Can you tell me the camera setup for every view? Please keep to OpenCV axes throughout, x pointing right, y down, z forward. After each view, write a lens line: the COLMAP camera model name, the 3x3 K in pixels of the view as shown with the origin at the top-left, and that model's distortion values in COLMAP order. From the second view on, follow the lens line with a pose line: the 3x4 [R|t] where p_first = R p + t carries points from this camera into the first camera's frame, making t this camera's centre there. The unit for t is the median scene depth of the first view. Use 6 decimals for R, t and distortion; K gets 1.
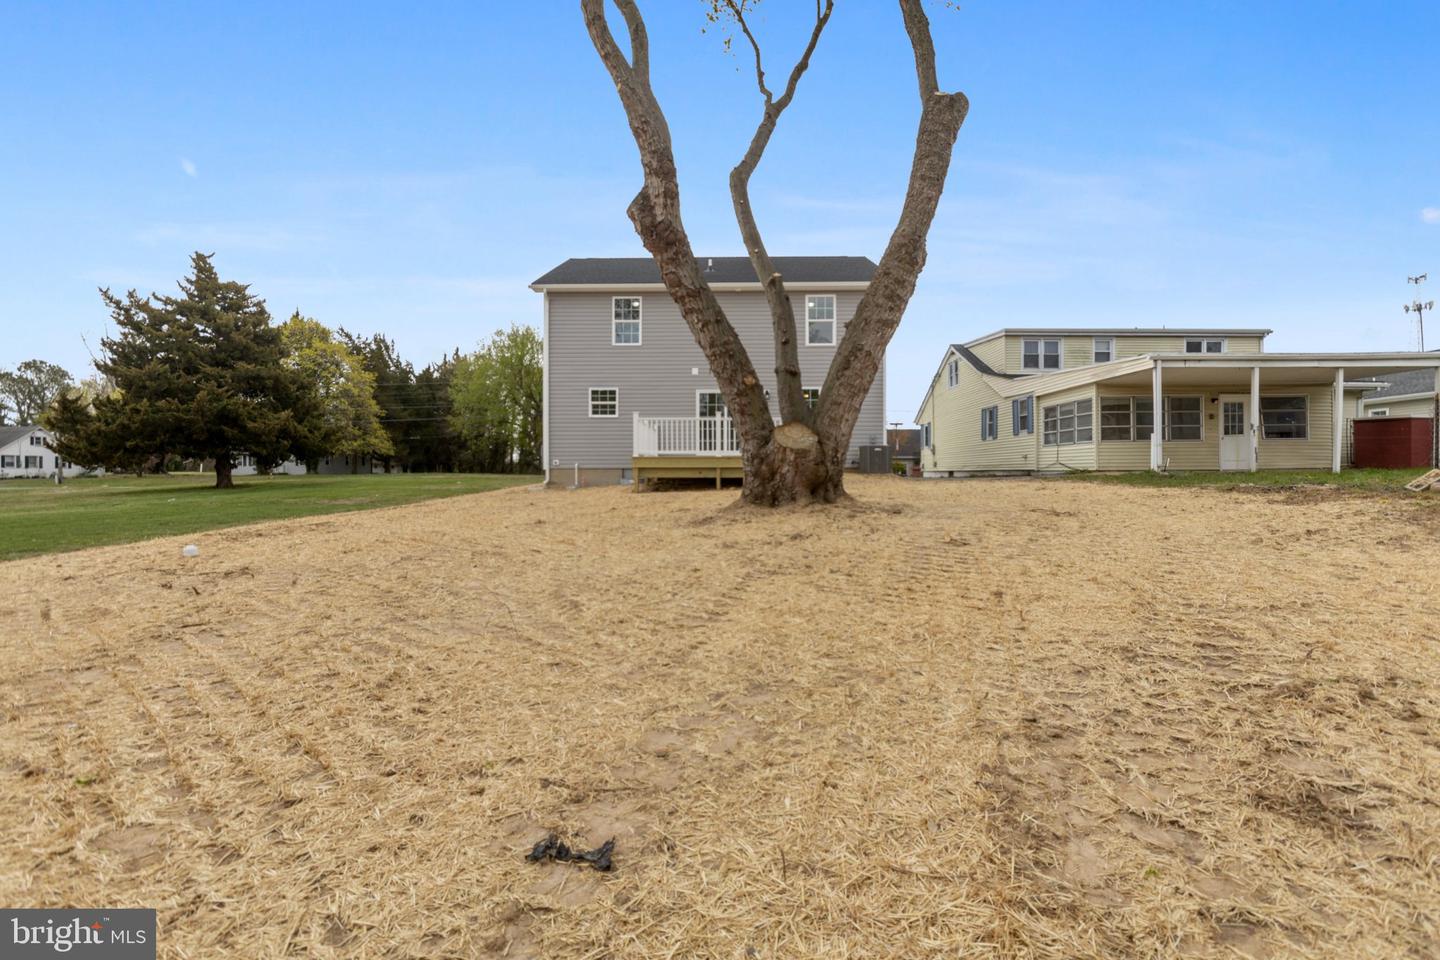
lens RADIAL K [[632.7, 0, 720.2], [0, 632.7, 475.5], [0, 0, 1]] dist [-0.015169, 0.000540]
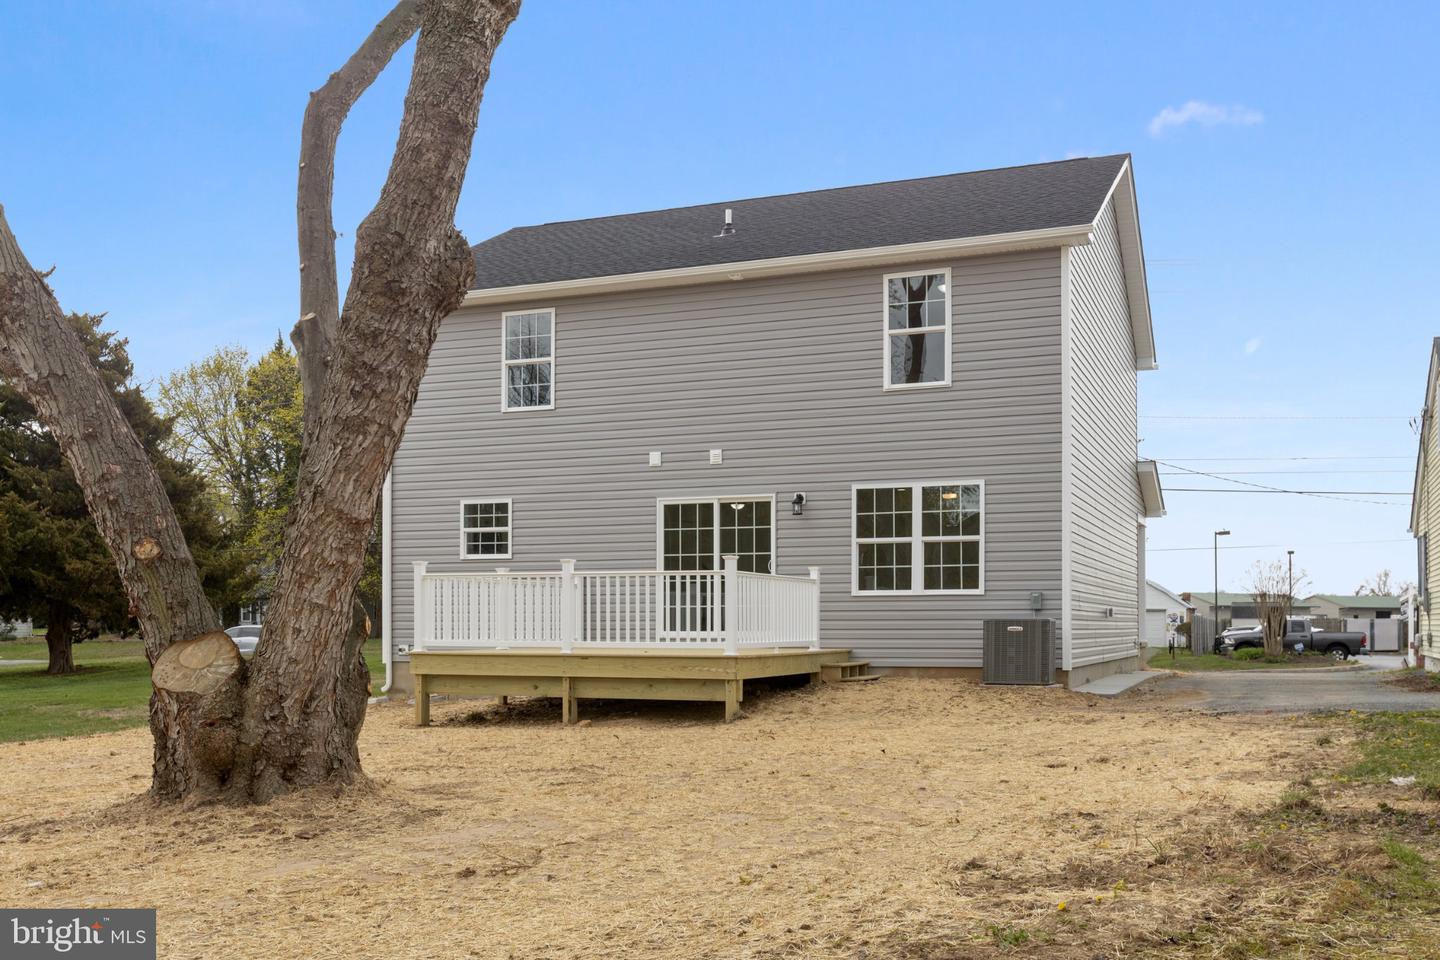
lens RADIAL K [[1377.2, 0, 717.4], [0, 1377.2, 641.7], [0, 0, 1]] dist [-0.008075, -0.017052]
pose [[0.932998, 0.006171, -0.359830, 0.370954], [-0.002895, 0.999949, 0.009643, -0.038278], [0.359871, -0.007955, 0.932968, 0.061405]]
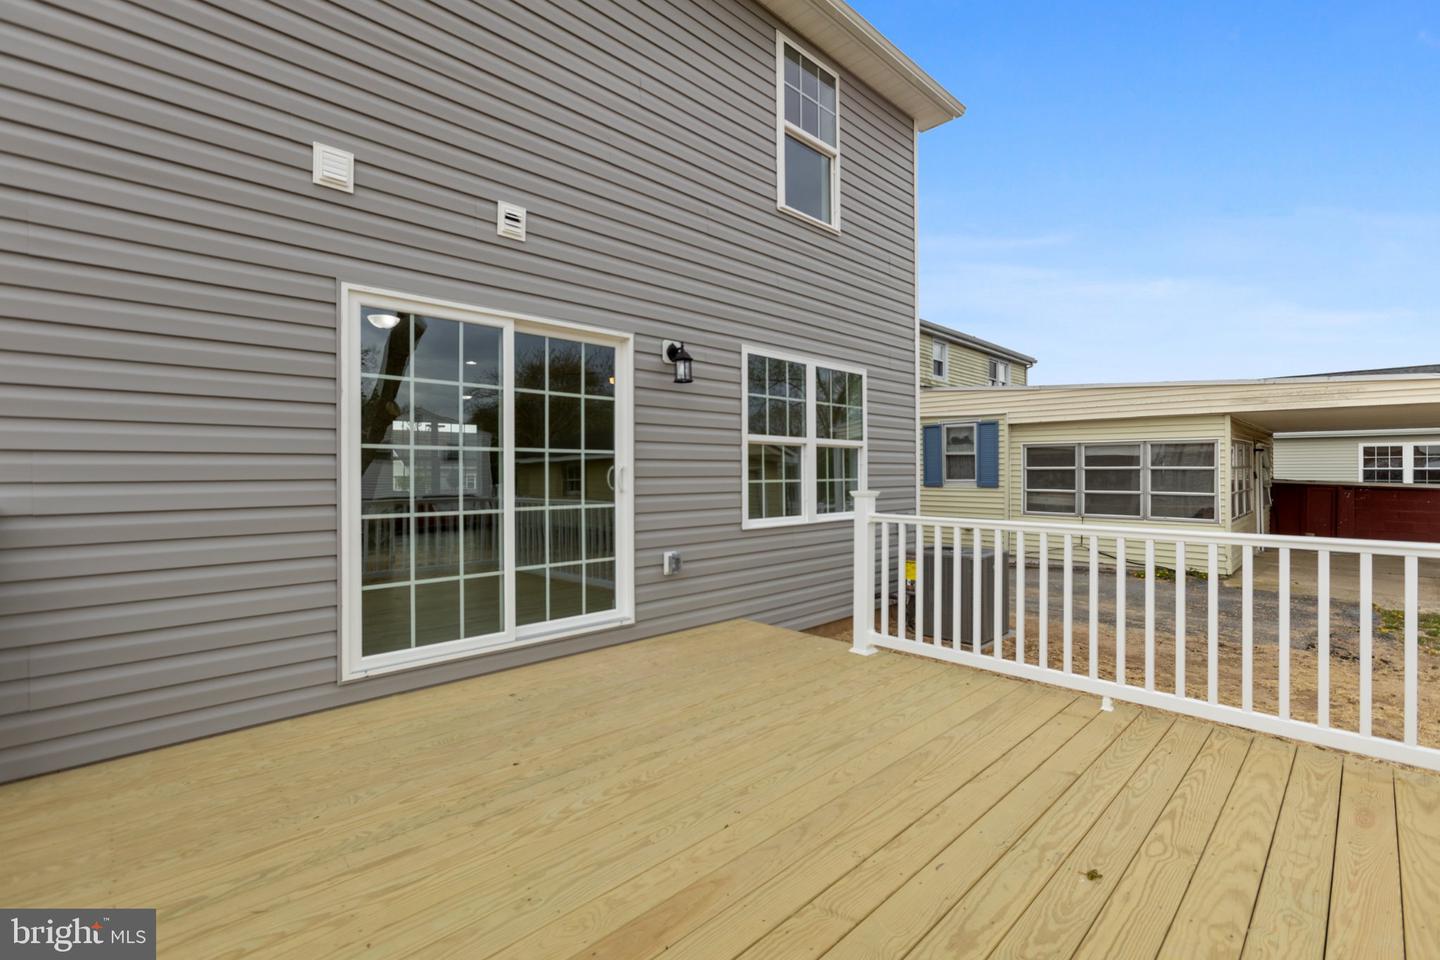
lens RADIAL K [[632.7, 0, 720.2], [0, 632.7, 475.5], [0, 0, 1]] dist [-0.015169, 0.000540]
pose [[0.707861, -0.002942, 0.706345, -0.083066], [-0.000112, 0.999991, 0.004277, -0.084962], [-0.706351, -0.003107, 0.707855, 0.811288]]
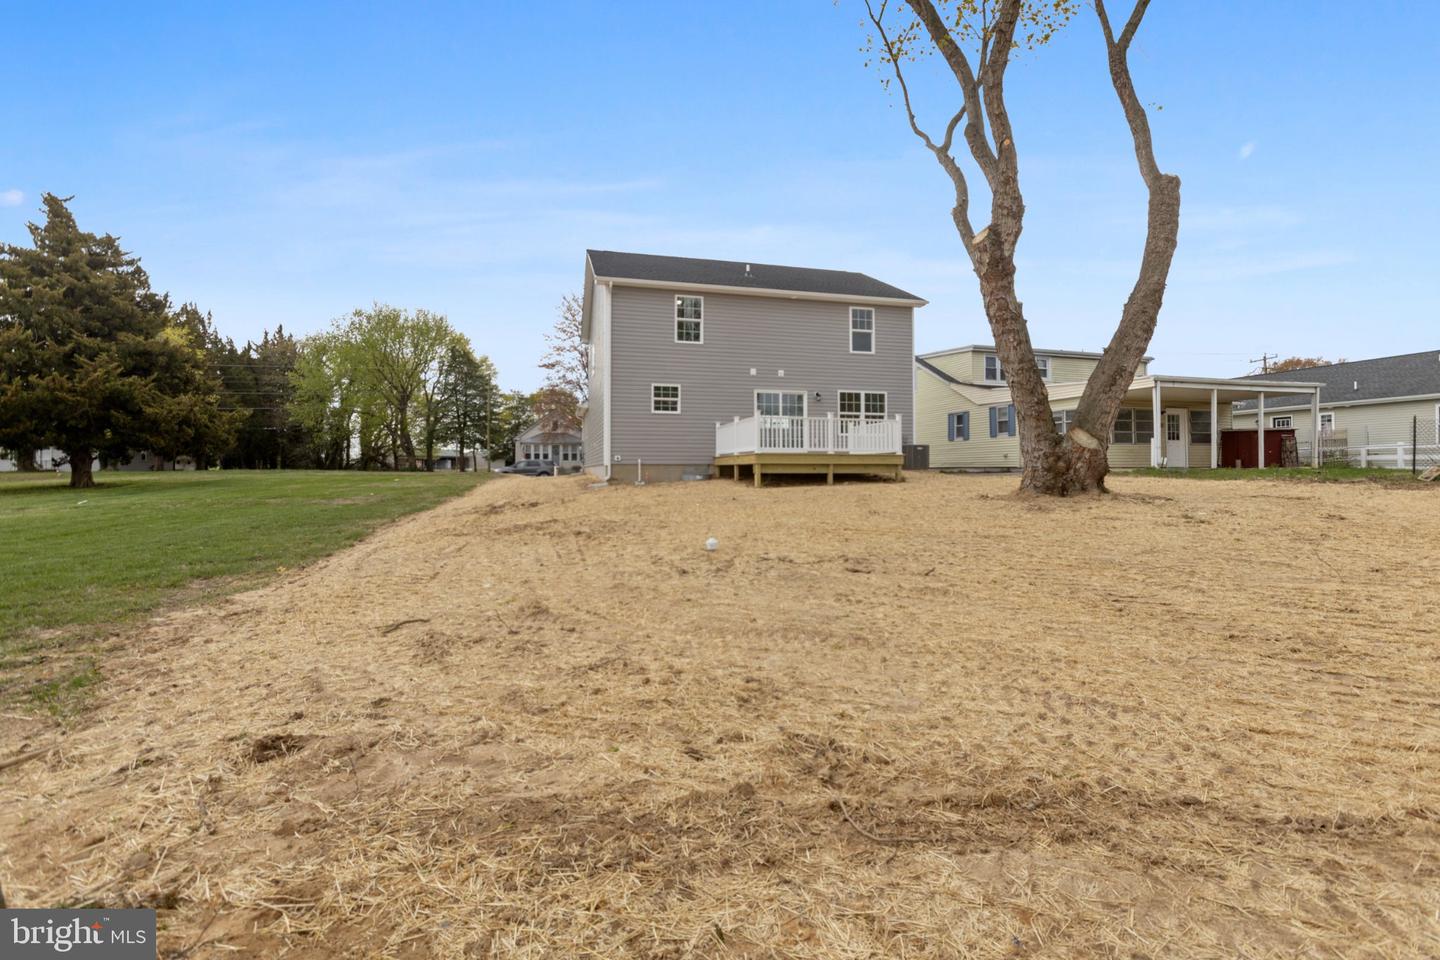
lens RADIAL K [[638.8, 0, 724.2], [0, 638.8, 460.6], [0, 0, 1]] dist [-0.016851, 0.000619]
pose [[0.961310, 0.004298, 0.275436, -0.373641], [0.000853, 0.999827, -0.018578, 0.001354], [-0.275468, 0.018095, 0.961140, 0.003272]]
